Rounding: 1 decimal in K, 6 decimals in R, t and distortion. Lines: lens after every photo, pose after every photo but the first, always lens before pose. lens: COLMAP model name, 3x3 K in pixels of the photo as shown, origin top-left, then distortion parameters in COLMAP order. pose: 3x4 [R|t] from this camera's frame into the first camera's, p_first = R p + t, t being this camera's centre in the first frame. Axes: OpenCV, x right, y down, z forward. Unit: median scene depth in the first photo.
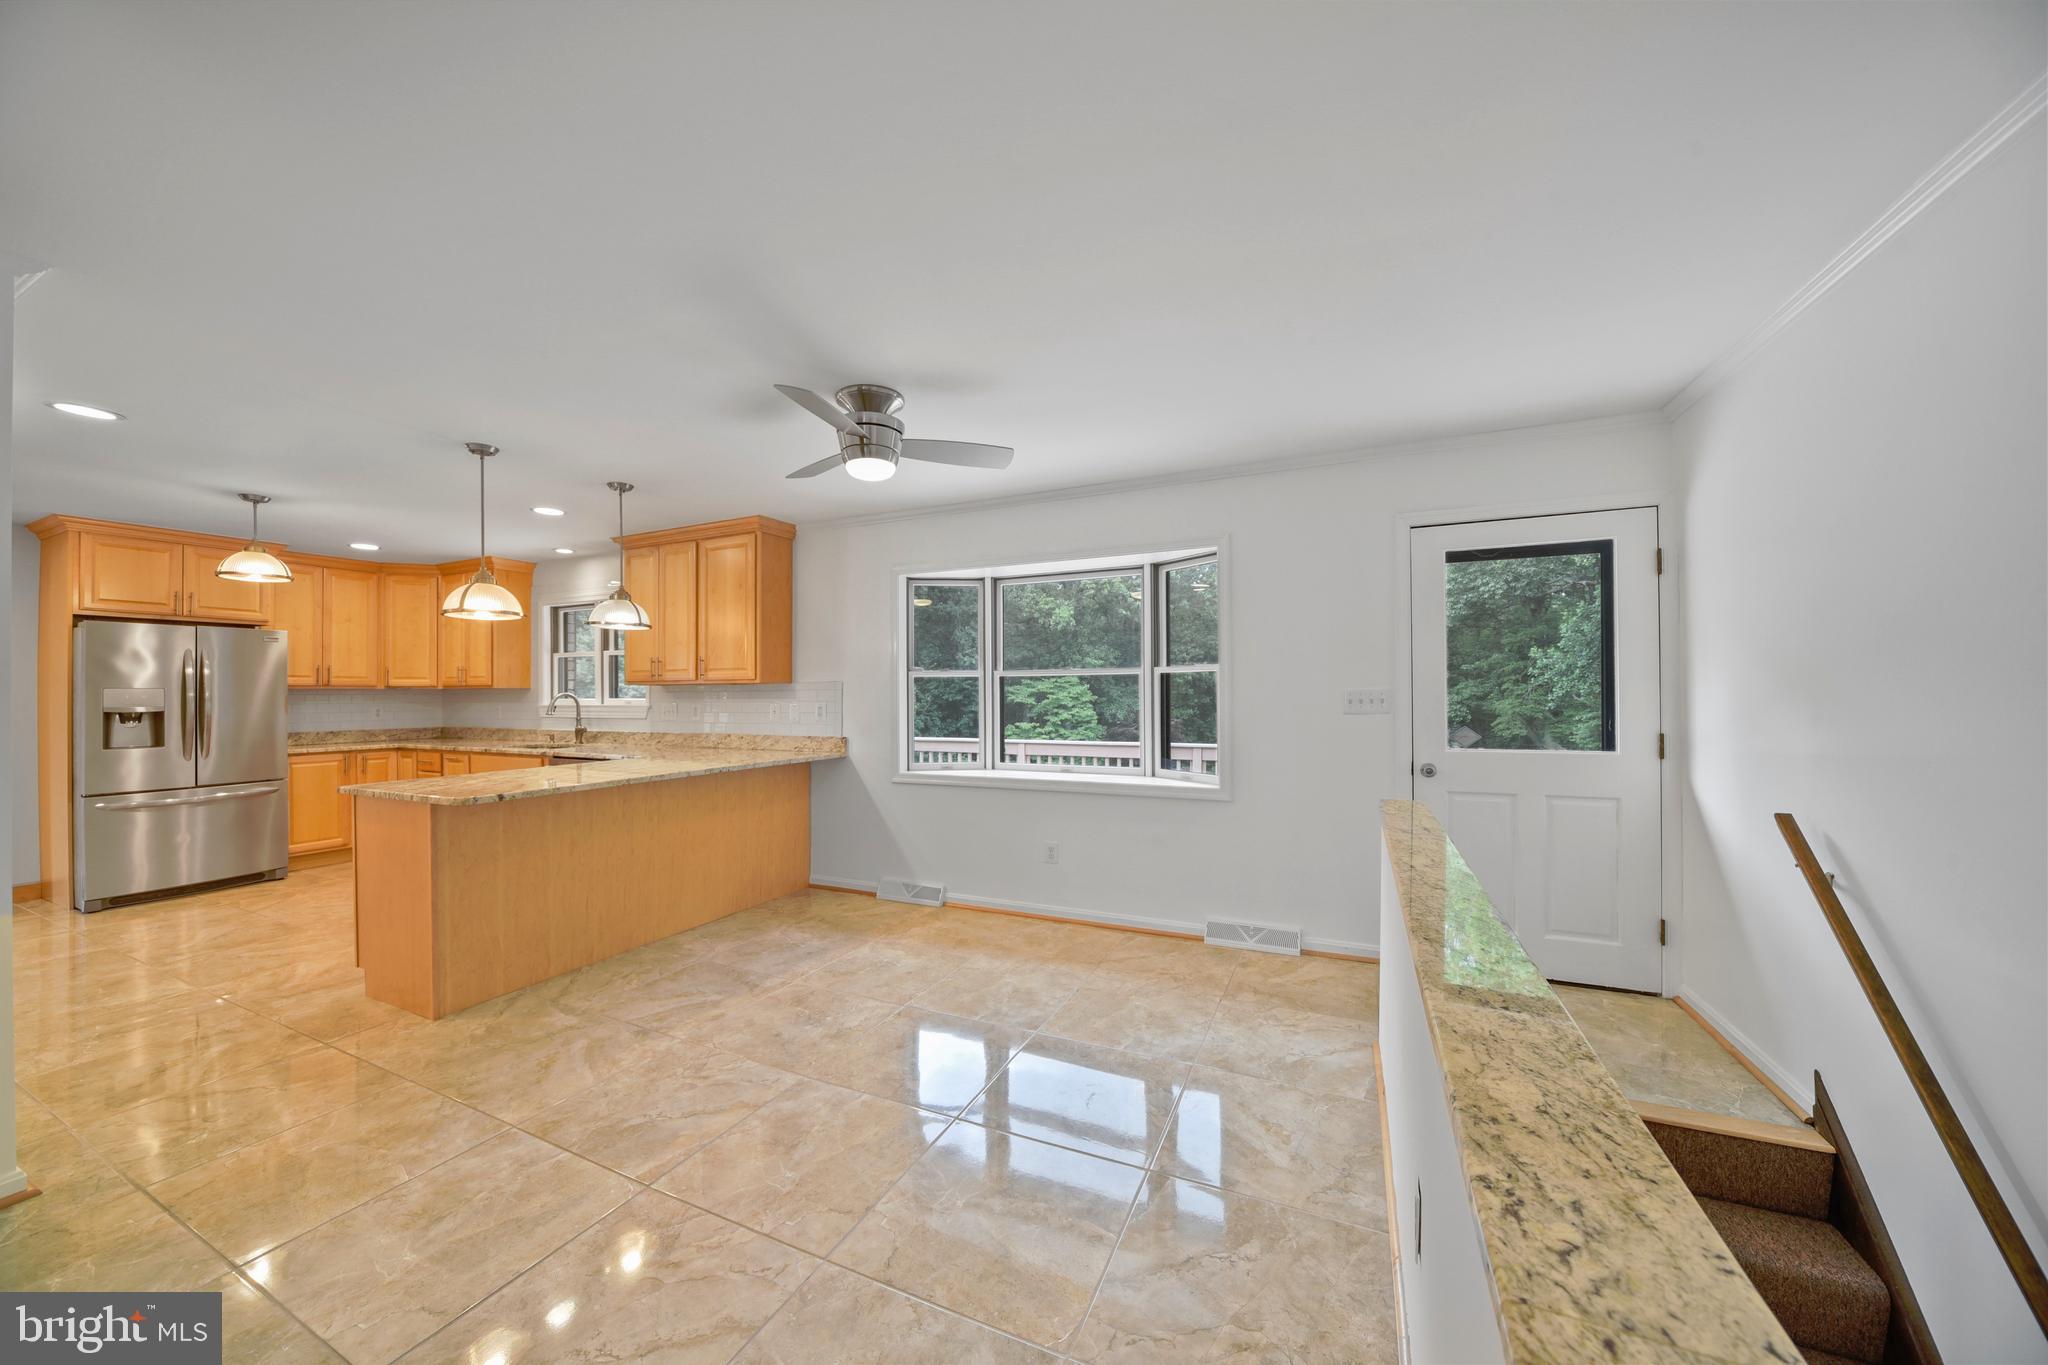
lens RADIAL K [[711.3, 0, 1030.3], [0, 711.3, 695.4], [0, 0, 1]] dist [-0.007790, -0.000805]
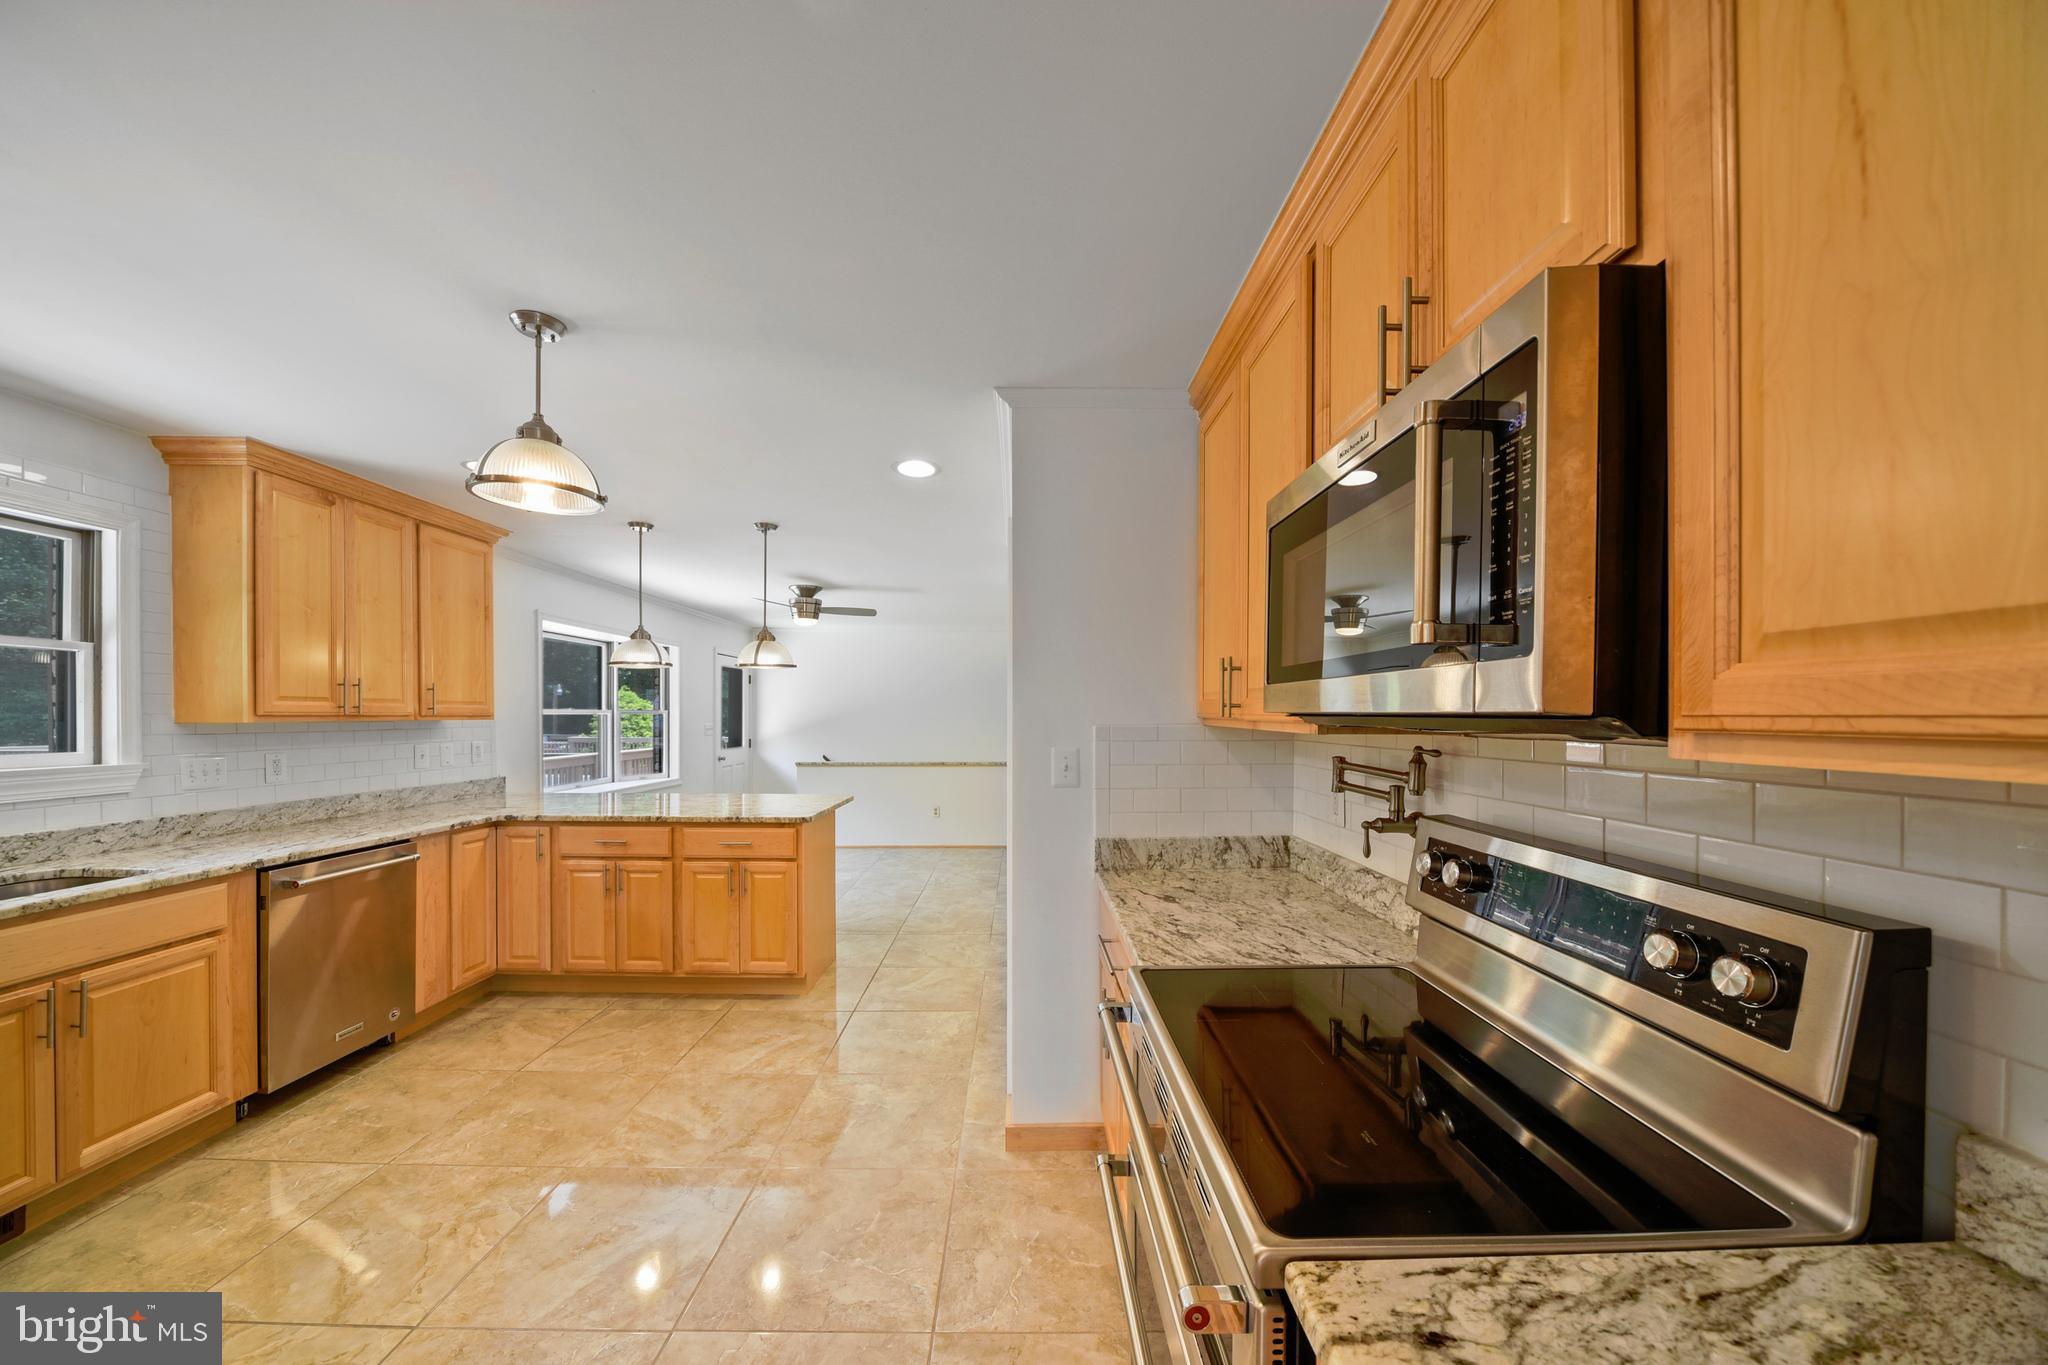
lens RADIAL K [[711.3, 0, 1018.0], [0, 711.3, 711.1], [0, 0, 1]] dist [-0.007790, -0.000805]
pose [[-0.413845, 0.012086, 0.910267, -1.205009], [0.006382, 0.999926, -0.010375, -0.012796], [-0.910325, 0.001516, -0.413892, 0.655093]]
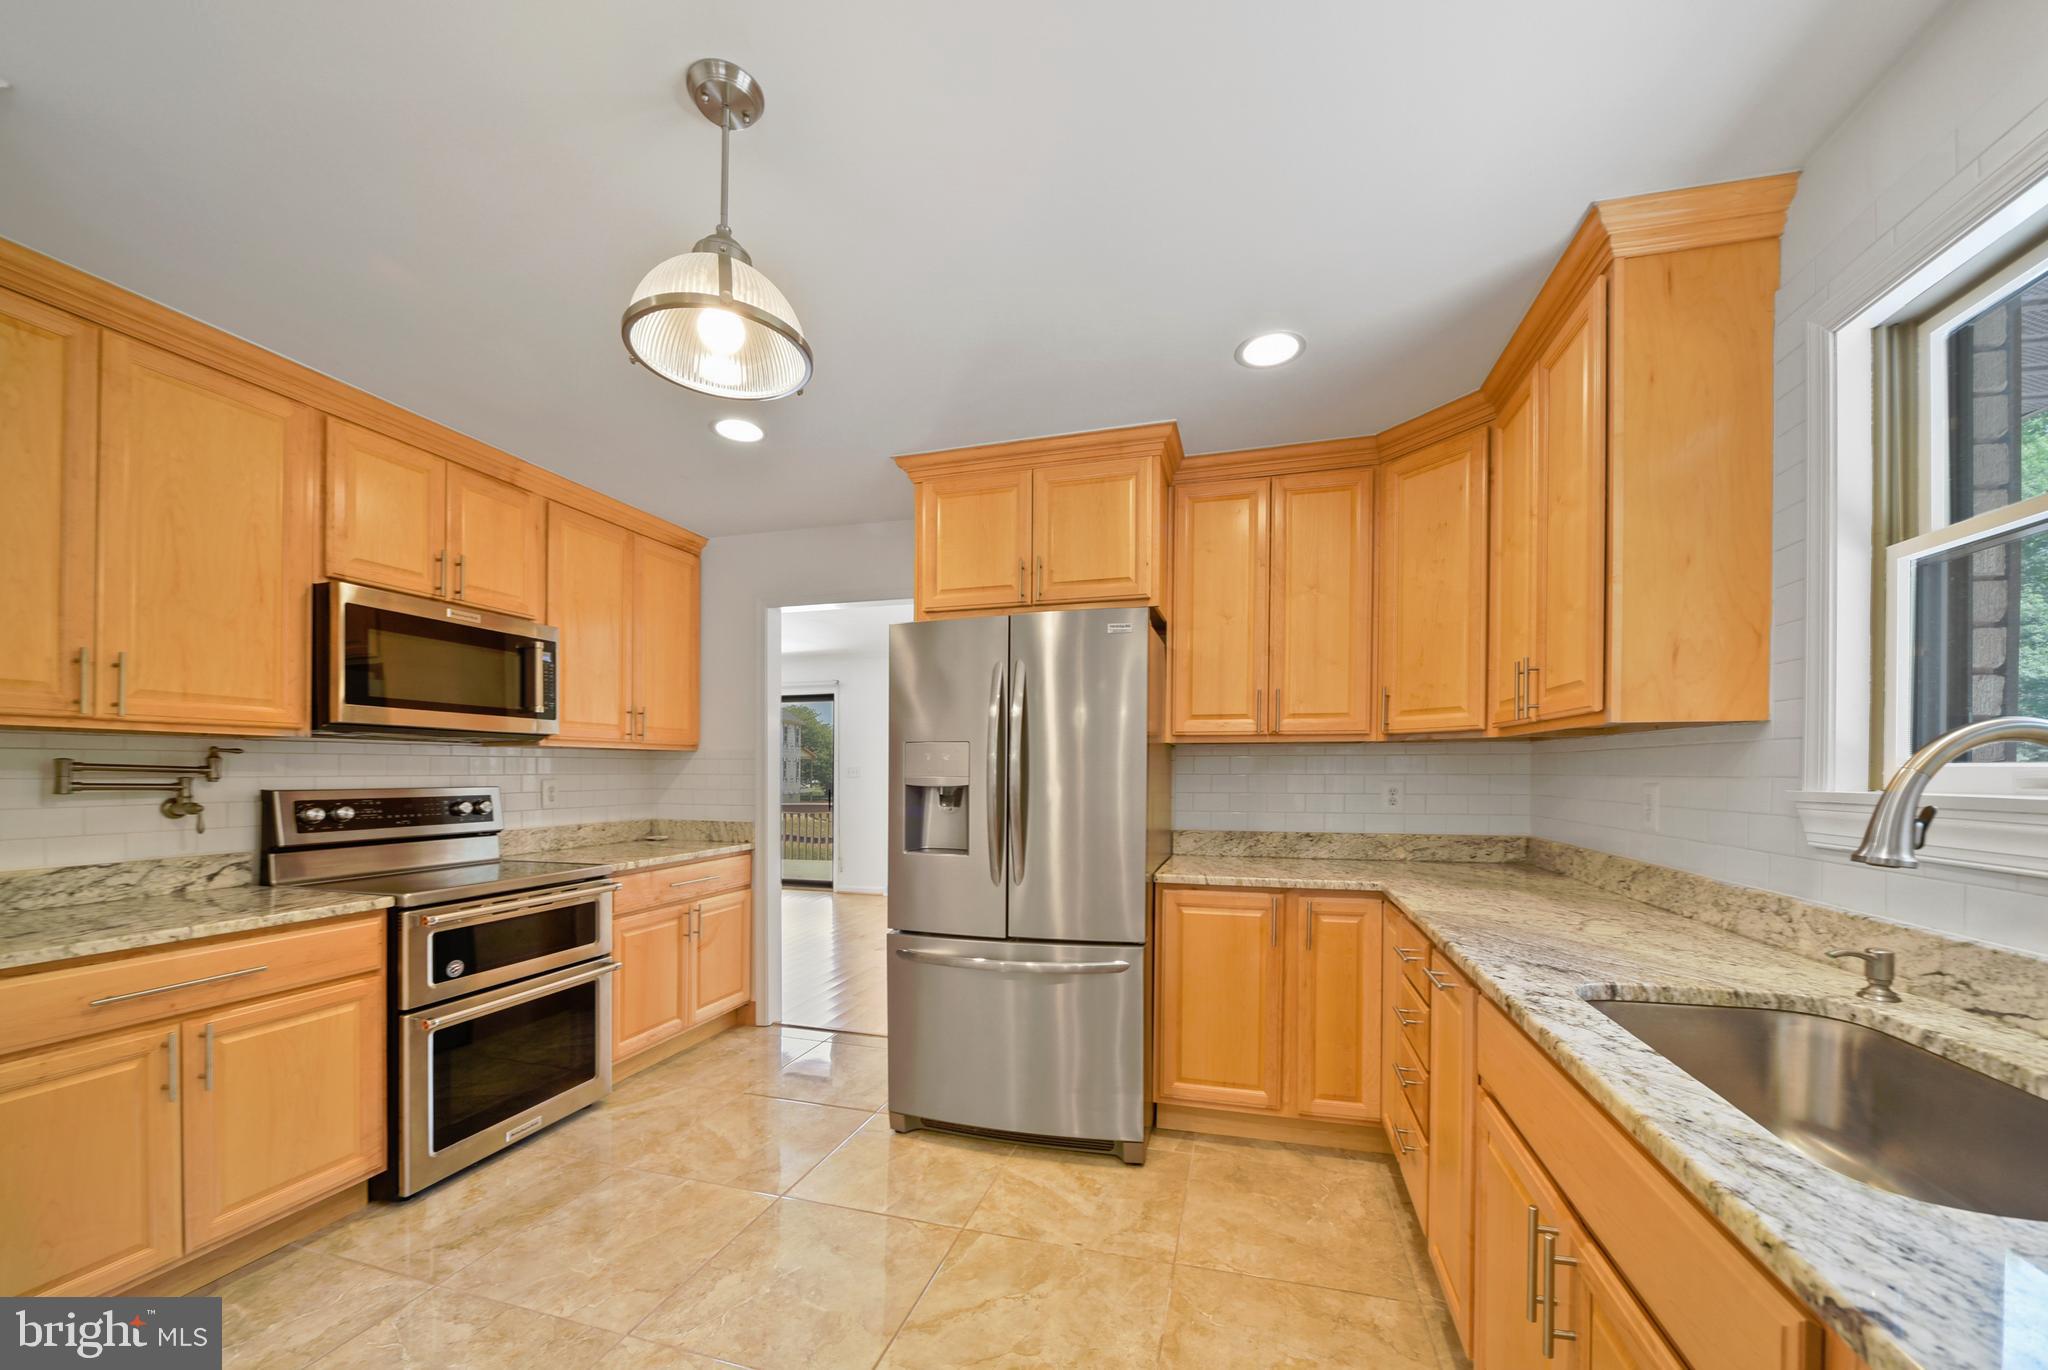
lens RADIAL K [[758.5, 0, 1057.5], [0, 758.5, 778.3], [0, 0, 1]] dist [-0.013474, 0.000474]
pose [[0.162529, 0.014576, -0.986596, -0.548309], [-0.002147, 0.999894, 0.014419, 0.007226], [0.986701, -0.000225, 0.162543, 0.800753]]
